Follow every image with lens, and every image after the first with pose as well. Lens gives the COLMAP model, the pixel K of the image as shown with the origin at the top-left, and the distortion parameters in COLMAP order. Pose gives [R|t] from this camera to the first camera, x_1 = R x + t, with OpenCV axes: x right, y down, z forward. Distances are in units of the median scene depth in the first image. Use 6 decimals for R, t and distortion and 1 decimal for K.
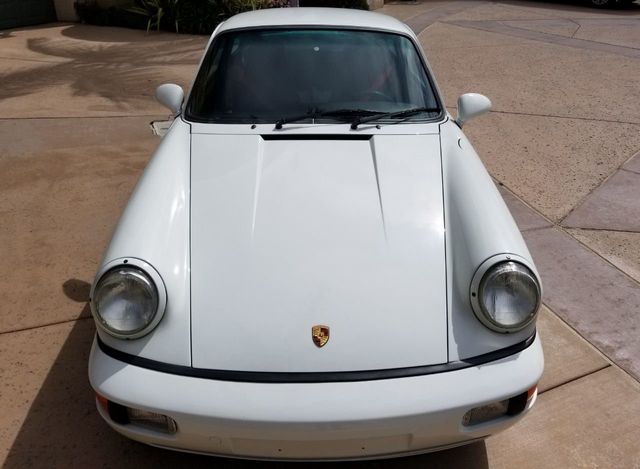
lens RADIAL K [[542.0, 0, 324.9], [0, 542.0, 213.4], [0, 0, 1]] dist [0.051029, -0.014635]
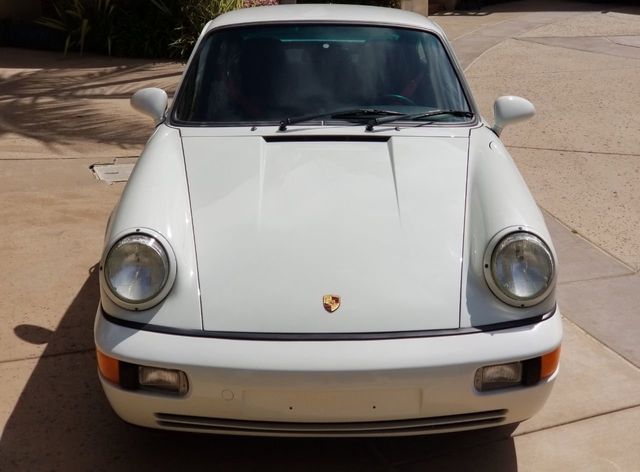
lens RADIAL K [[995.7, 0, 325.1], [0, 995.7, 231.2], [0, 0, 1]] dist [0.113303, 0.000000]
pose [[0.999934, -0.001256, -0.011380, 0.000828], [-0.000595, 0.986920, -0.161211, 0.244349], [0.011434, 0.161207, 0.986854, -0.515526]]
